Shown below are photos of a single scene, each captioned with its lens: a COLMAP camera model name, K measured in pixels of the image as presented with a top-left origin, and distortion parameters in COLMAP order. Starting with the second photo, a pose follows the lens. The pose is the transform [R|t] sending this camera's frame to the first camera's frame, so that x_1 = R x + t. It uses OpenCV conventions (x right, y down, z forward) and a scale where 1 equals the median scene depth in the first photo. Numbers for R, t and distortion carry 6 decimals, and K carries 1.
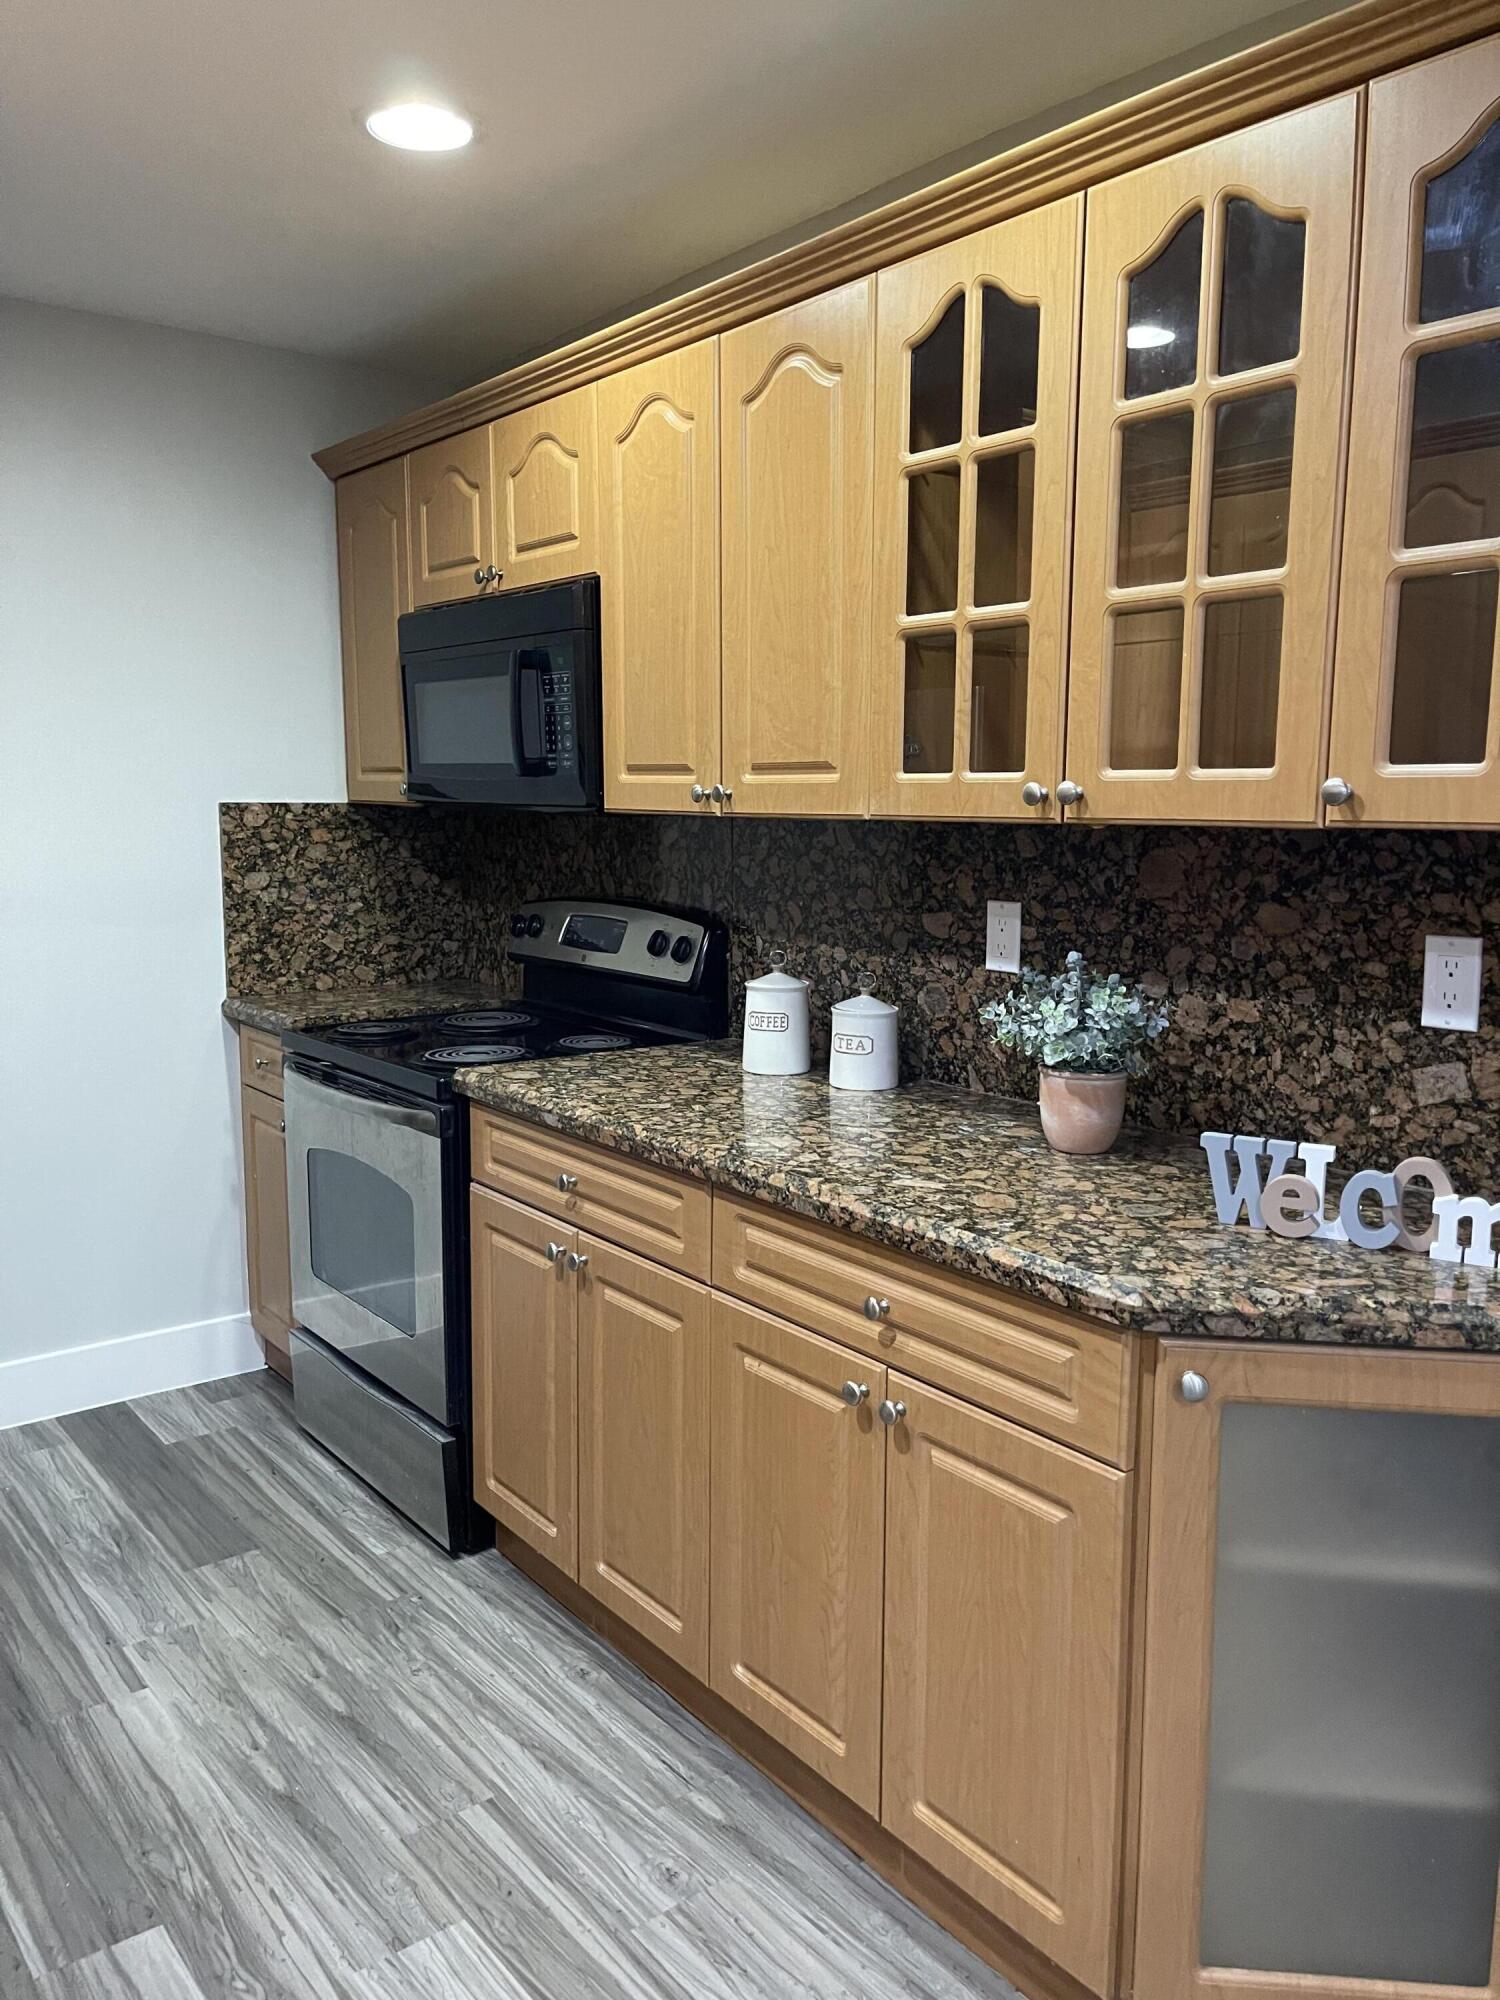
lens RADIAL K [[1512.9, 0, 766.8], [0, 1512.9, 1009.2], [0, 0, 1]] dist [0.066020, -0.083885]
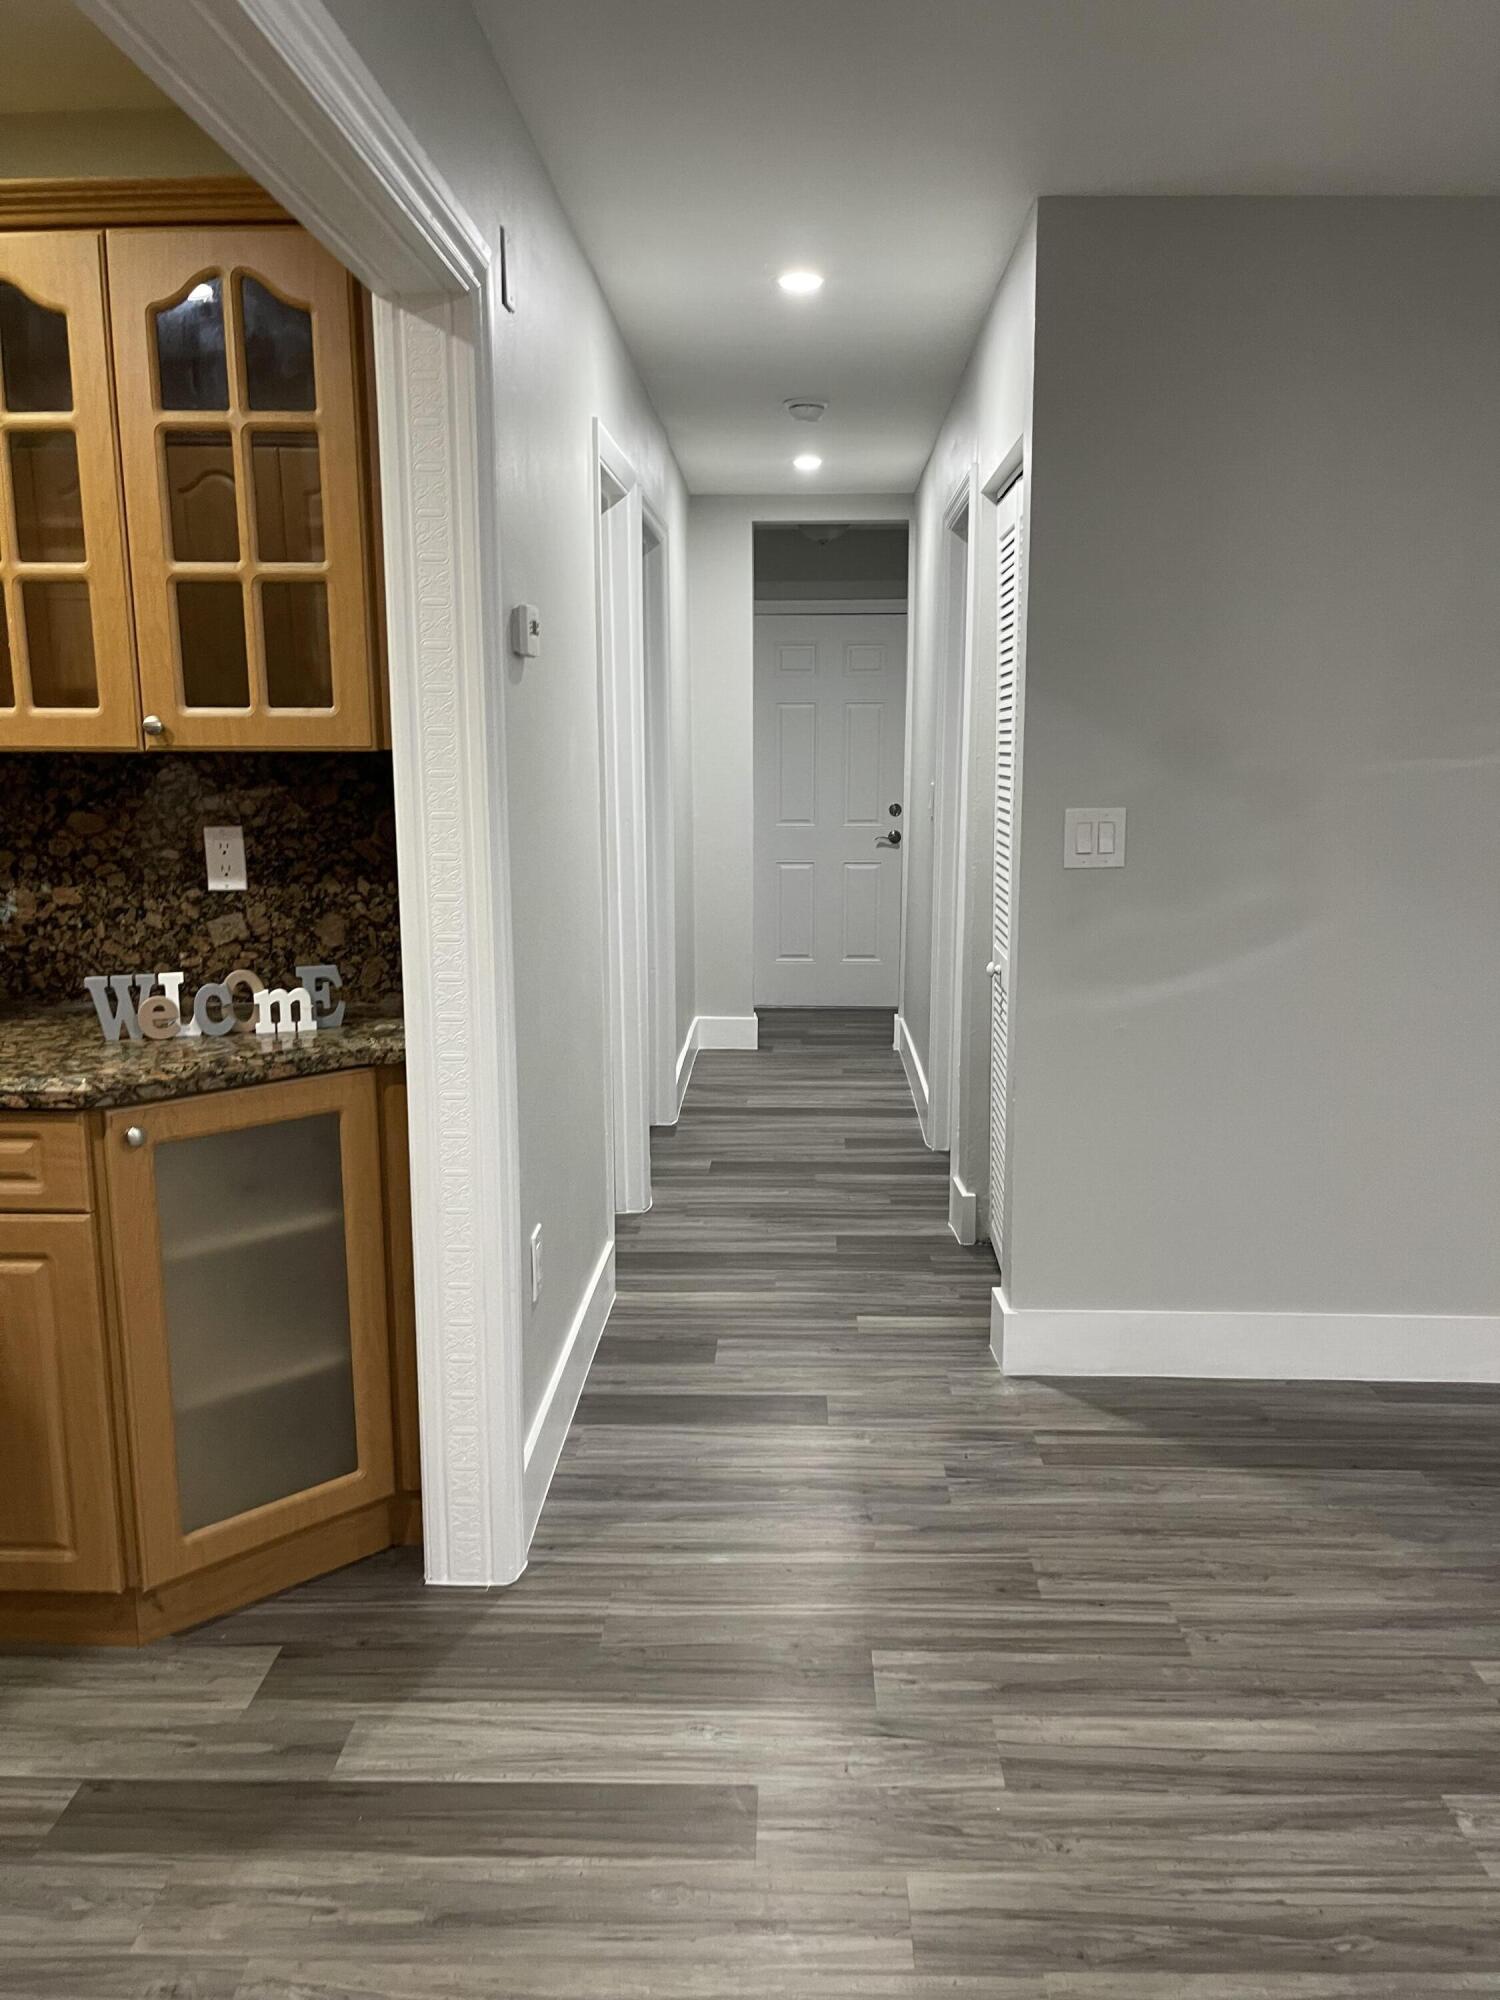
lens RADIAL K [[1512.9, 0, 766.8], [0, 1512.9, 1009.2], [0, 0, 1]] dist [0.066020, -0.083885]
pose [[0.644077, -0.146236, 0.750852, -0.282372], [0.112733, 0.988985, 0.095914, 0.037195], [-0.756608, 0.022870, 0.653469, -0.286456]]
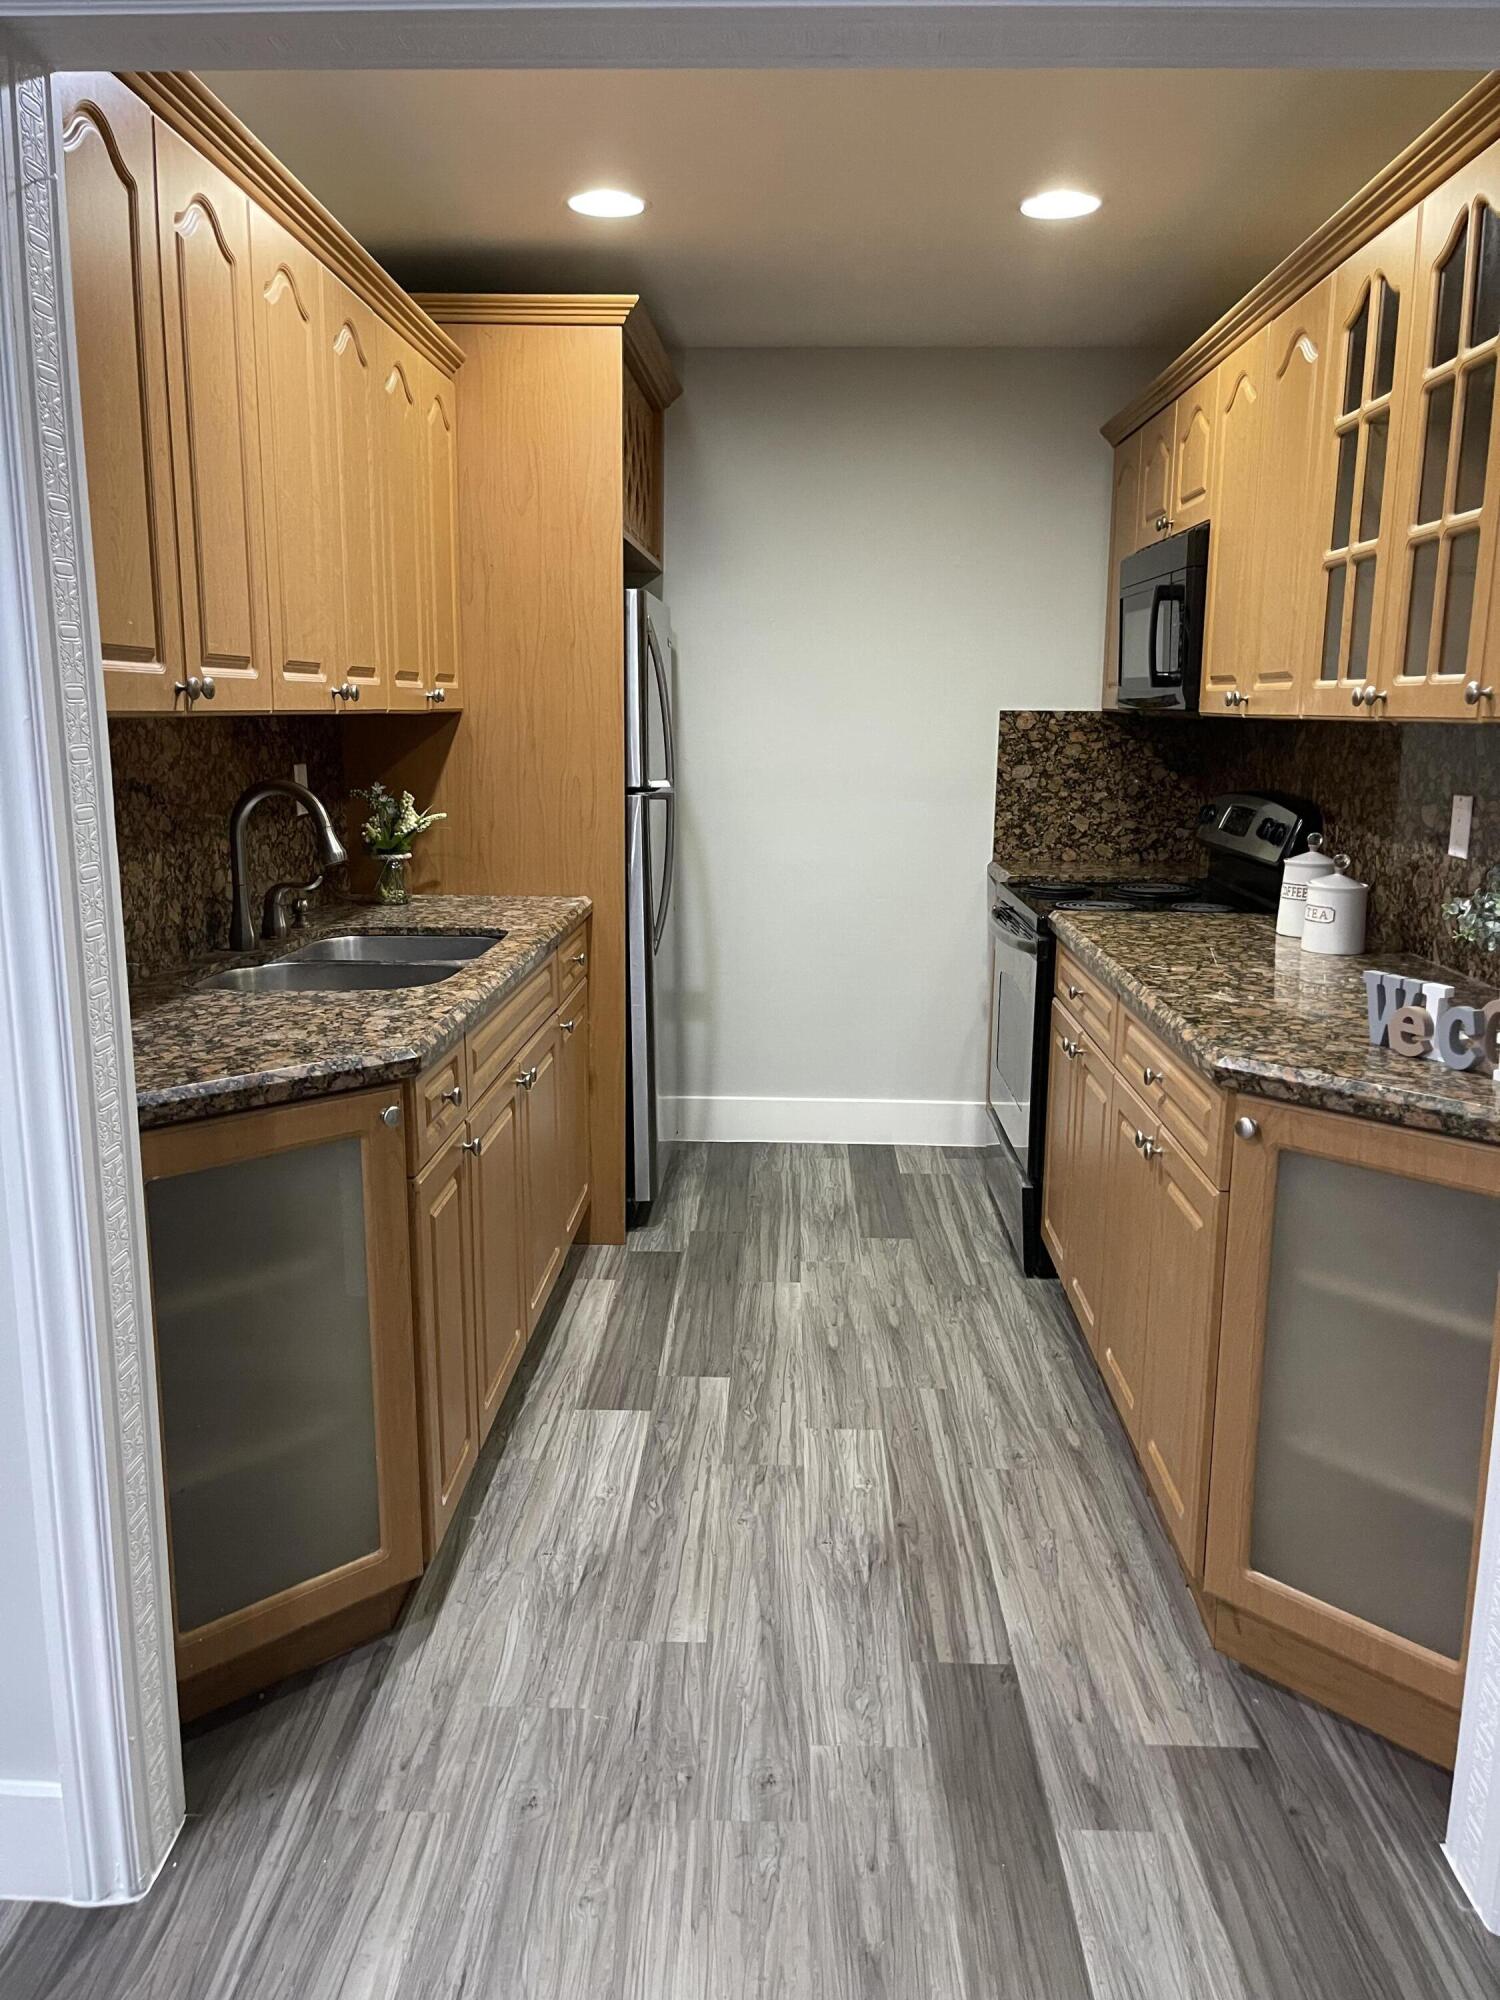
lens RADIAL K [[1514.3, 0, 745.0], [0, 1514.3, 1002.4], [0, 0, 1]] dist [0.035355, -0.006182]
pose [[0.763126, 0.125762, -0.633895, 0.542481], [-0.094941, 0.992056, 0.082524, 0.043539], [0.639238, -0.002794, 0.769004, -0.238652]]
